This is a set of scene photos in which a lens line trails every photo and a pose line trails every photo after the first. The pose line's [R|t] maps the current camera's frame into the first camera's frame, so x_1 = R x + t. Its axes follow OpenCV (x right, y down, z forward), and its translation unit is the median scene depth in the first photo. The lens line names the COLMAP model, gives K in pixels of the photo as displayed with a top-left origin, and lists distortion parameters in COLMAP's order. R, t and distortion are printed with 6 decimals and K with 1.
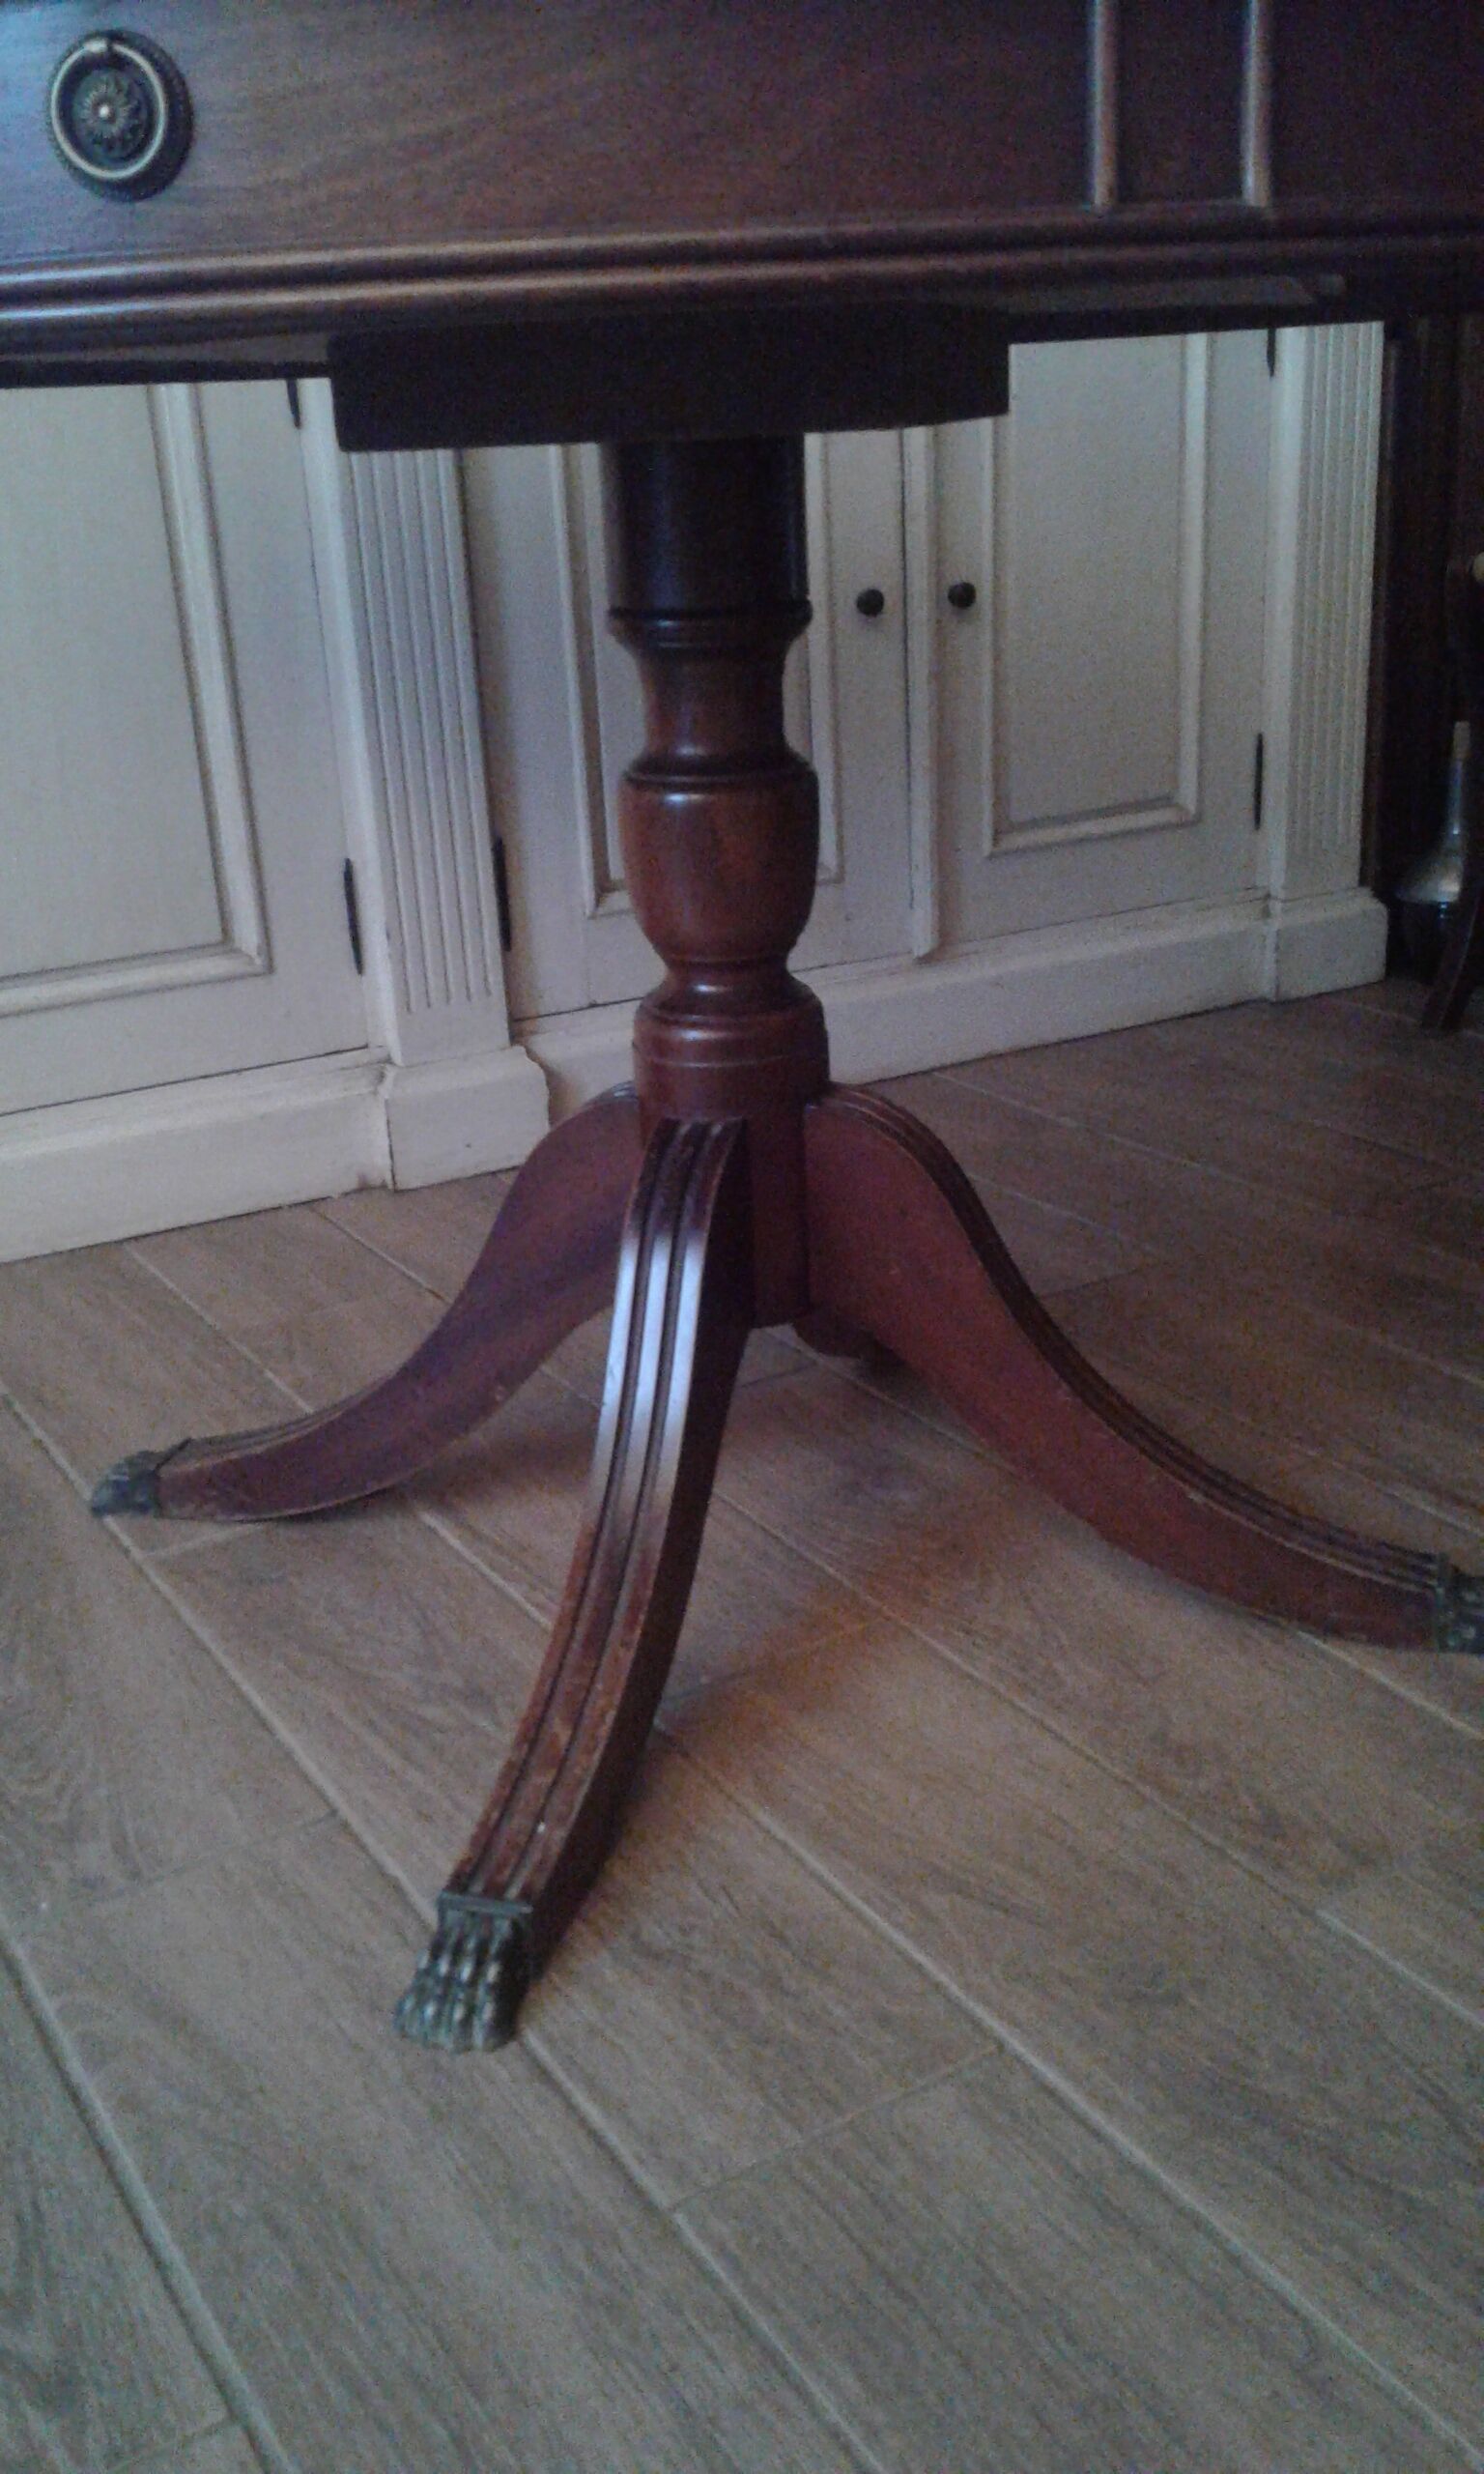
lens RADIAL K [[2307.3, 0, 756.0], [0, 2307.3, 1251.2], [0, 0, 1]] dist [-0.011949, 0.000000]
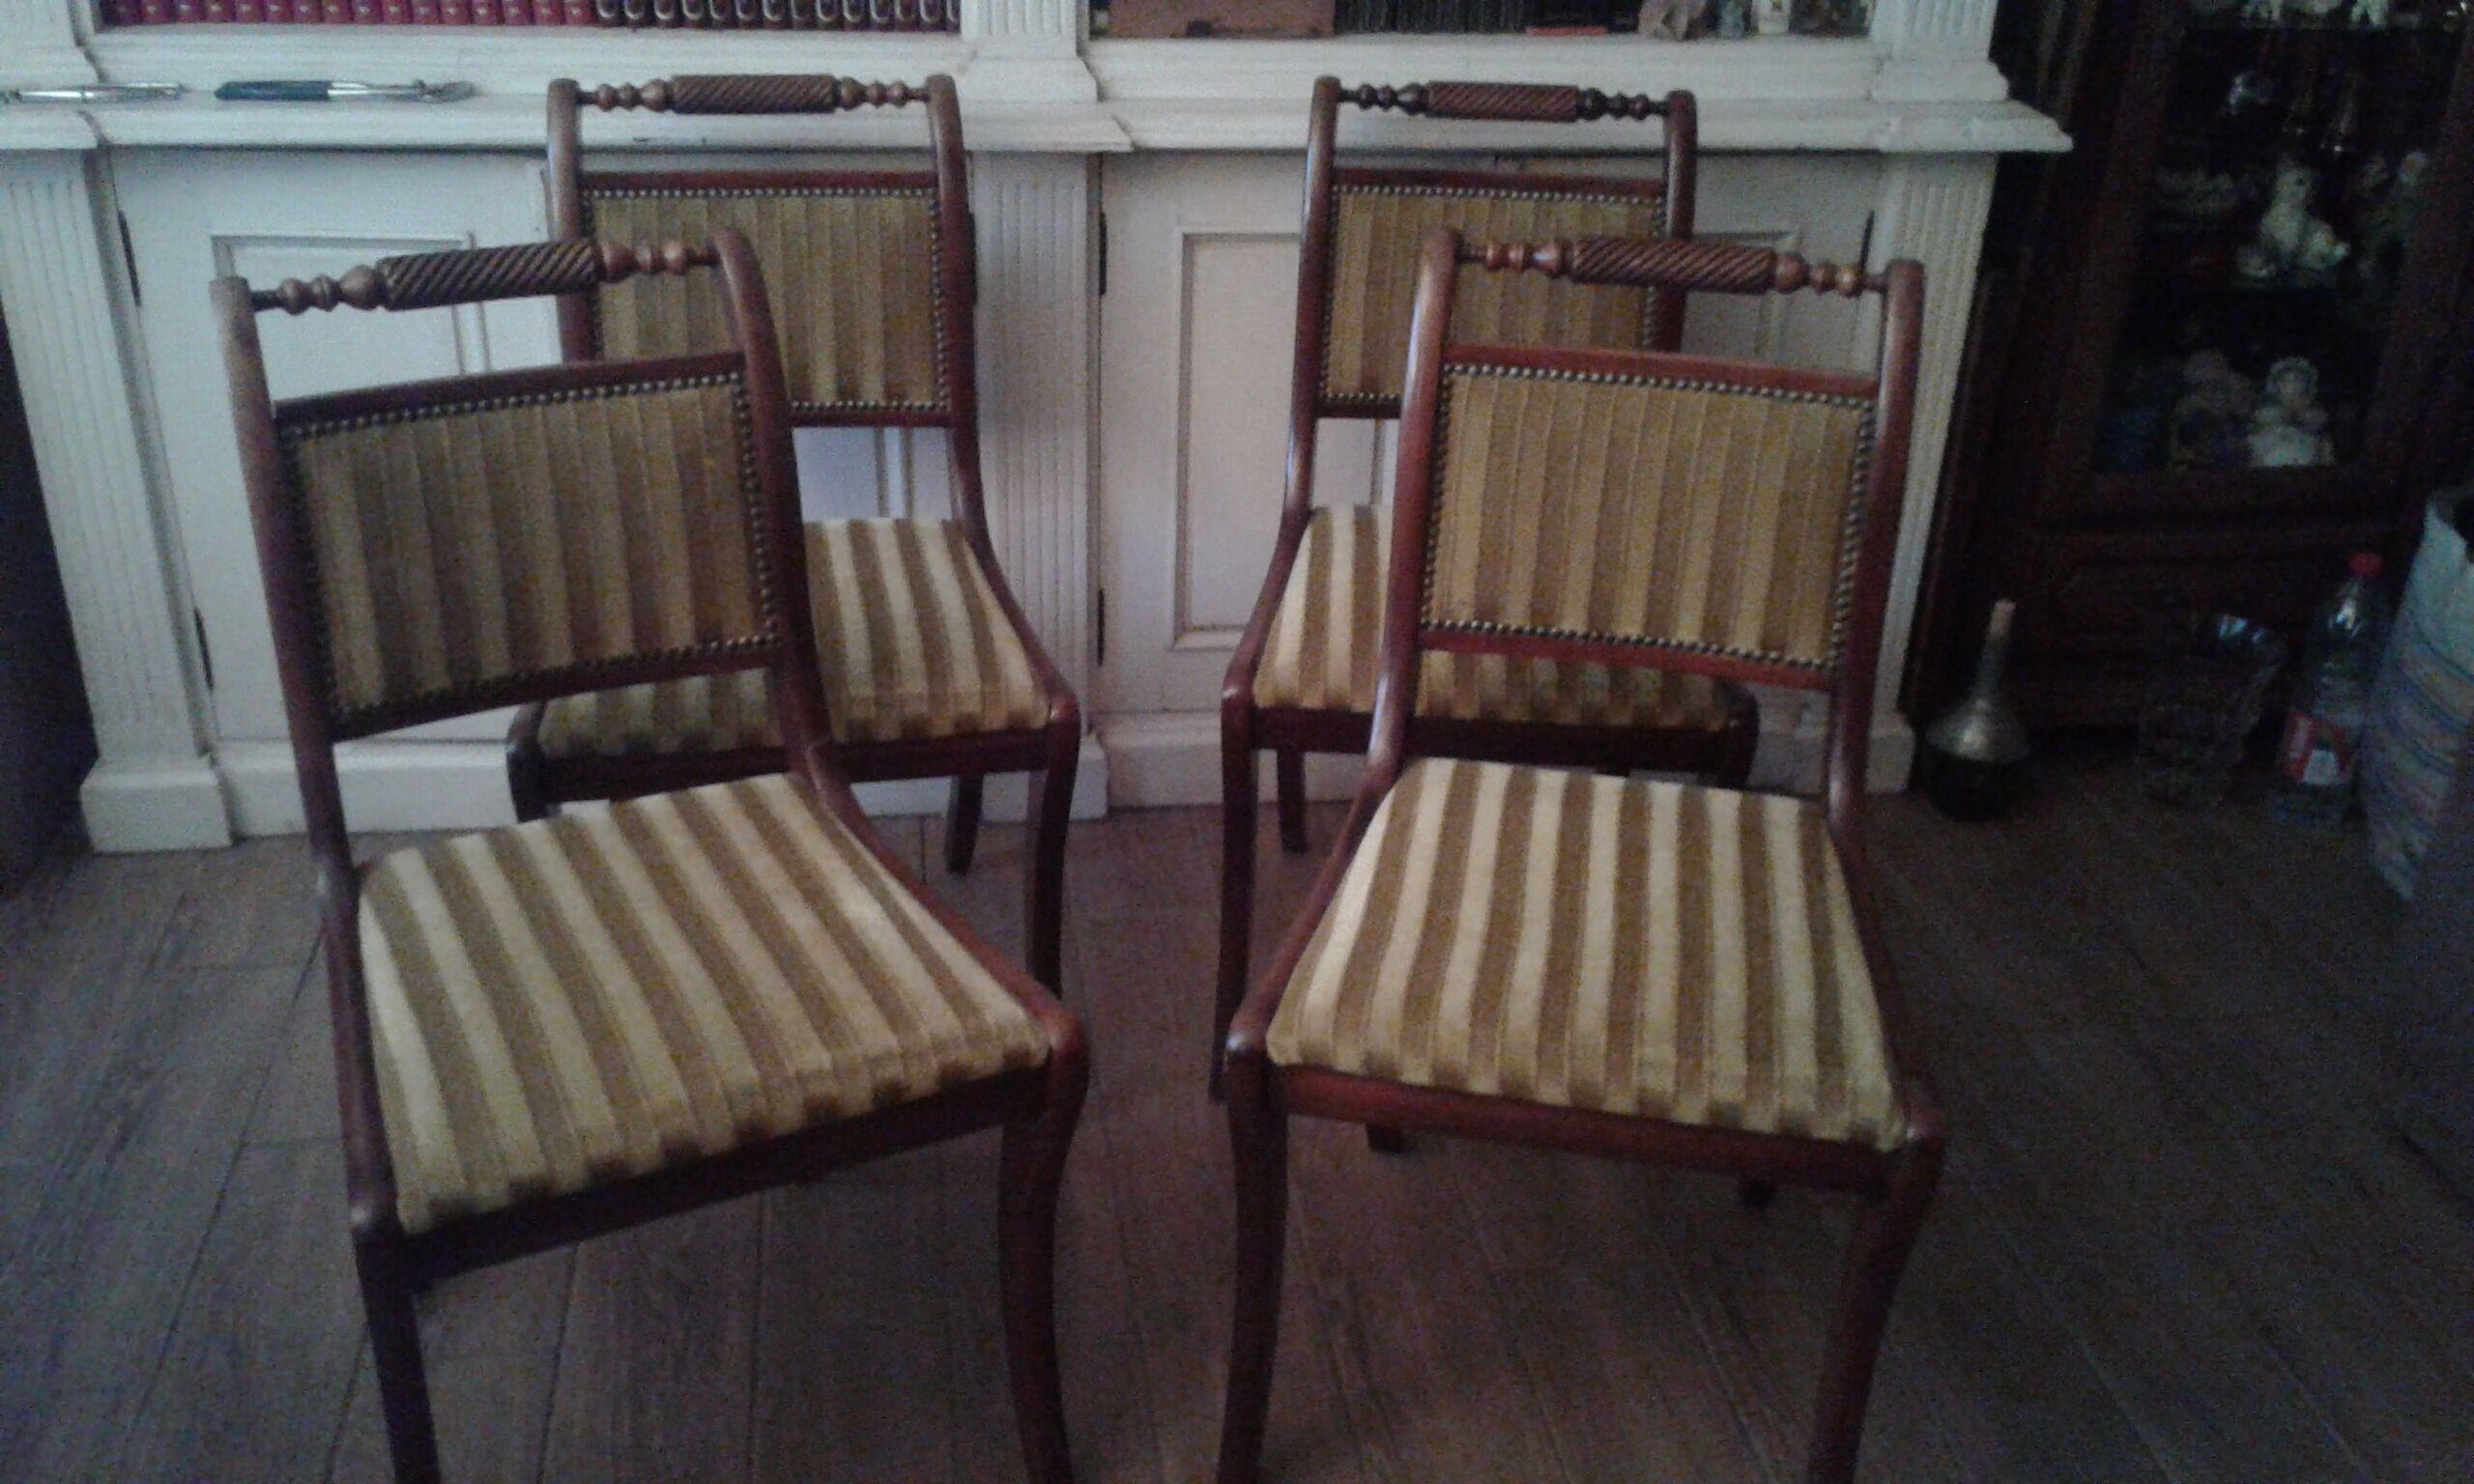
lens RADIAL K [[2307.3, 0, 1227.3], [0, 2307.3, 743.6], [0, 0, 1]] dist [-0.011949, 0.000000]
pose [[0.918355, 0.246898, -0.309297, 0.656429], [-0.204955, 0.965274, 0.161988, -0.541669], [0.338551, -0.085371, 0.937067, -0.400641]]
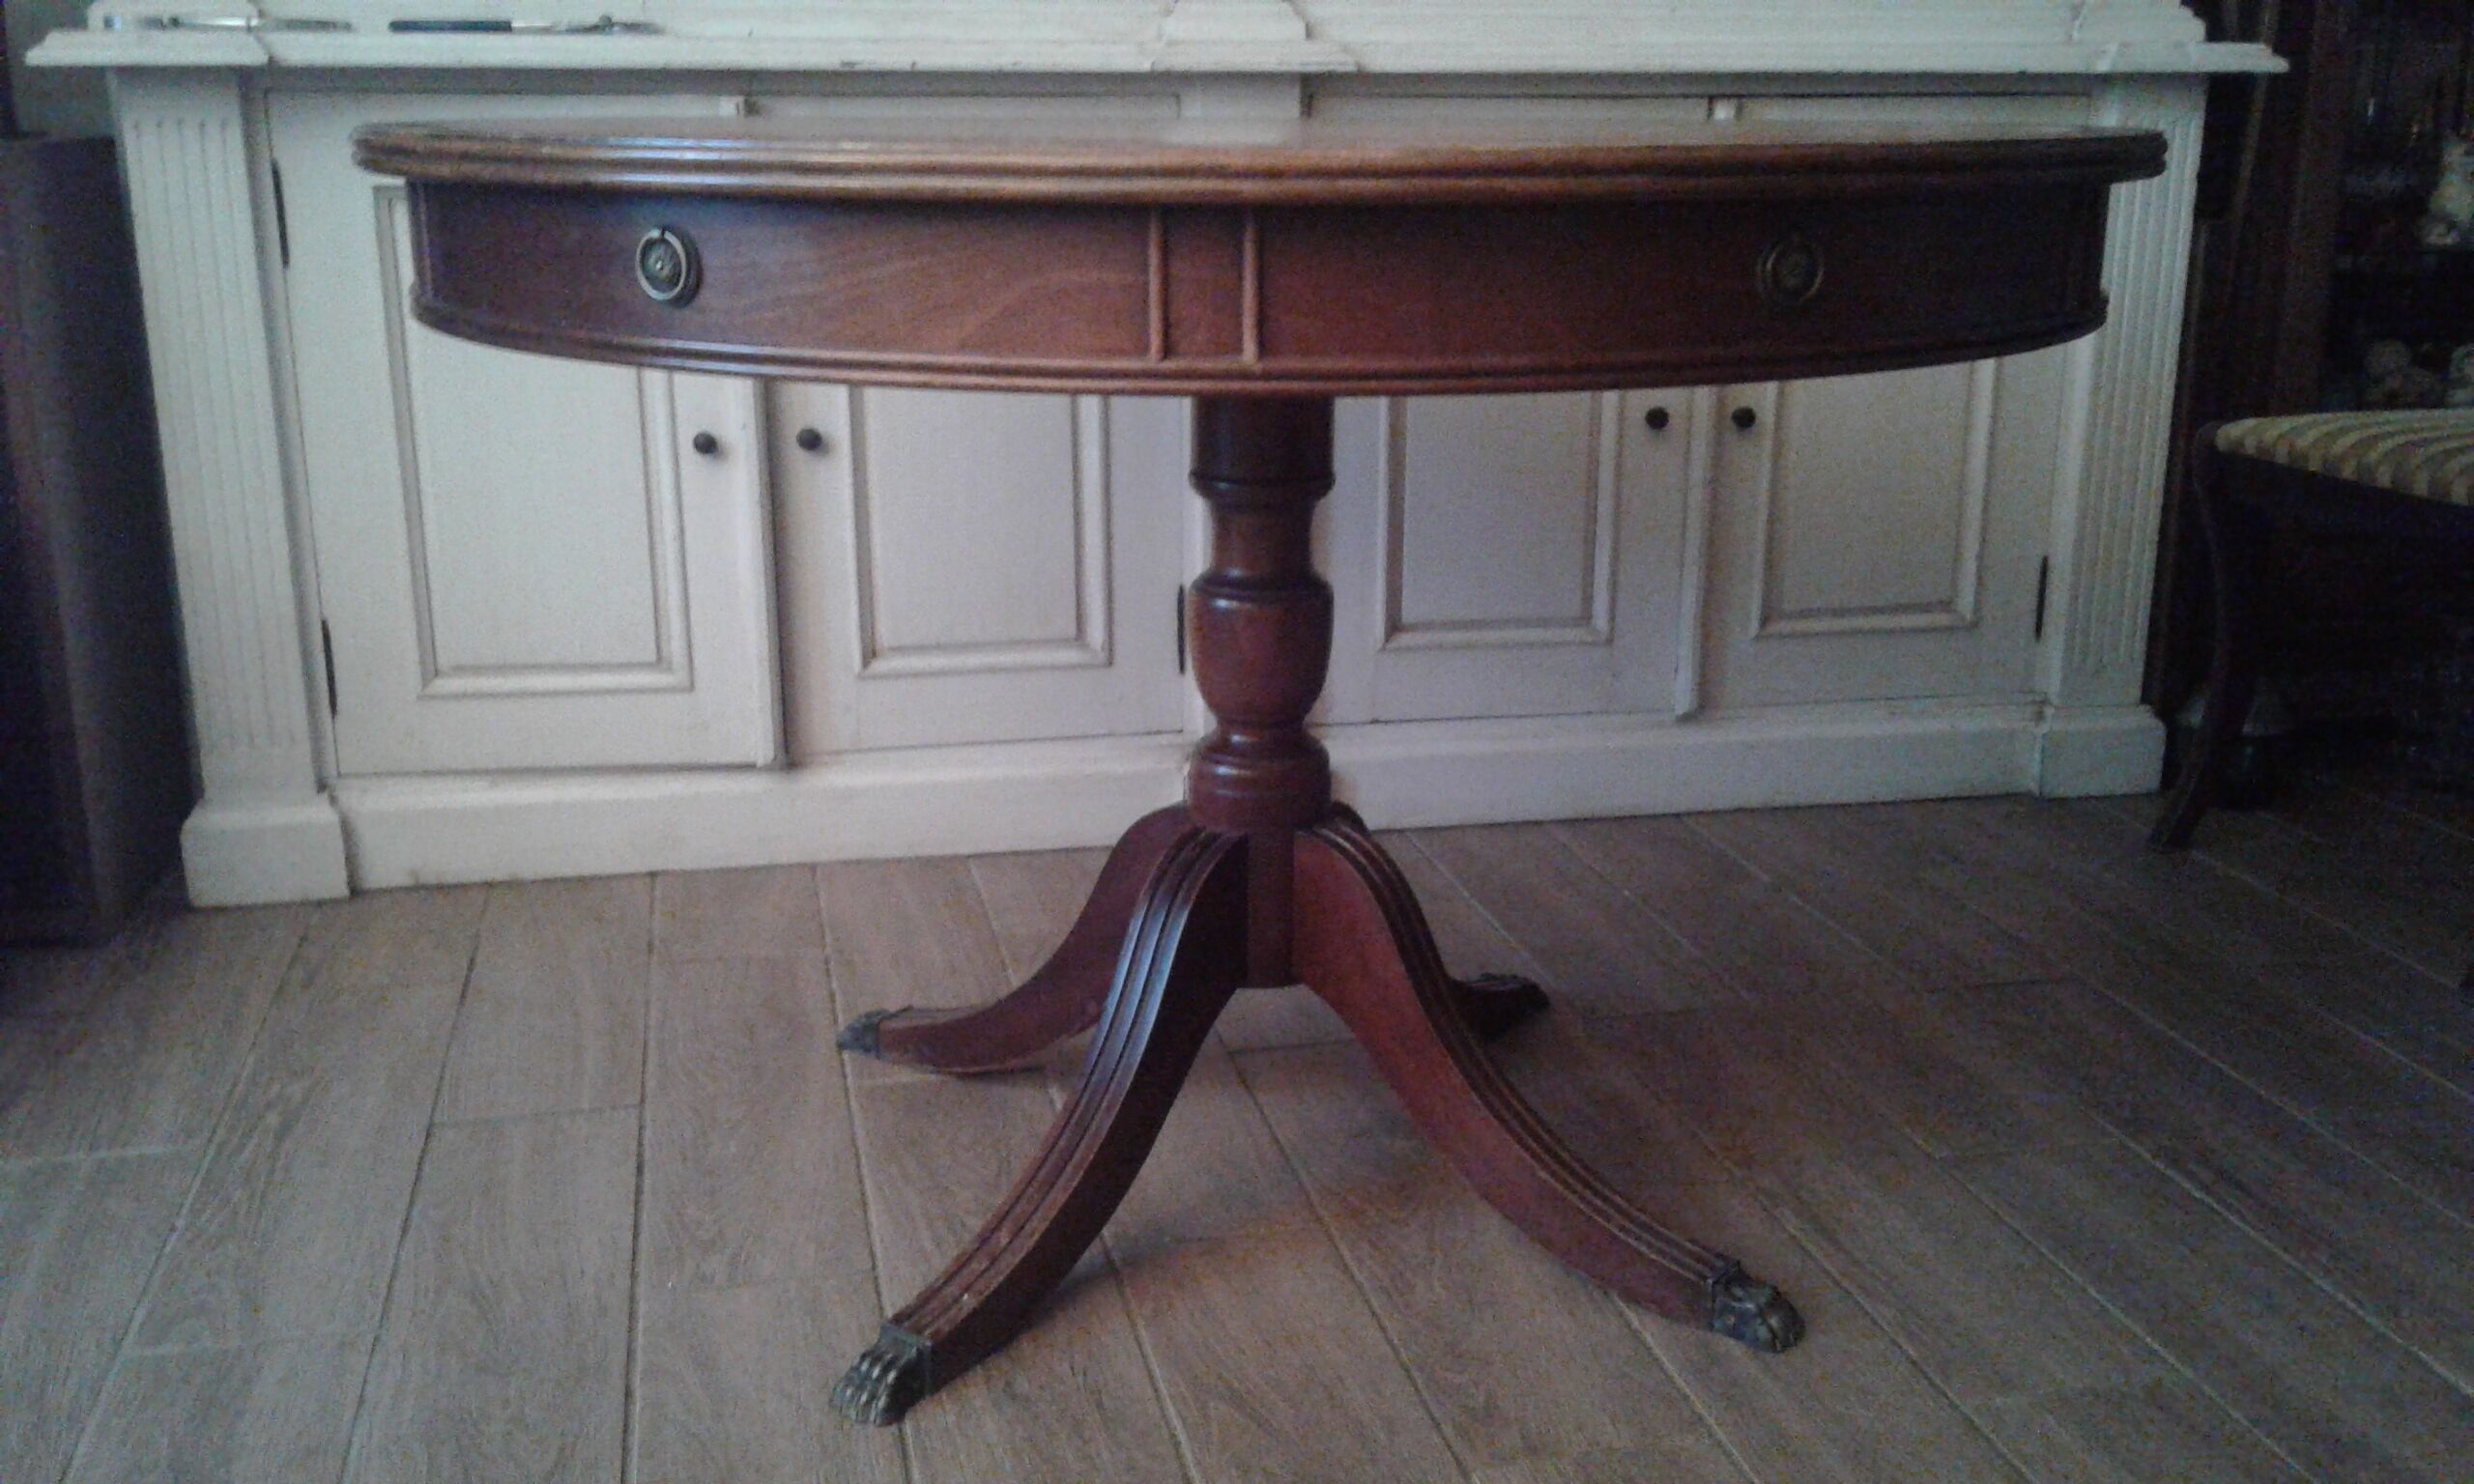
lens RADIAL K [[2307.3, 0, 1226.1], [0, 2307.3, 751.8], [0, 0, 1]] dist [-0.011949, 0.000000]
pose [[0.945191, 0.136603, -0.296569, 0.378691], [-0.156639, 0.986641, -0.044765, -0.042451], [0.286492, 0.088766, 0.953962, -0.315930]]
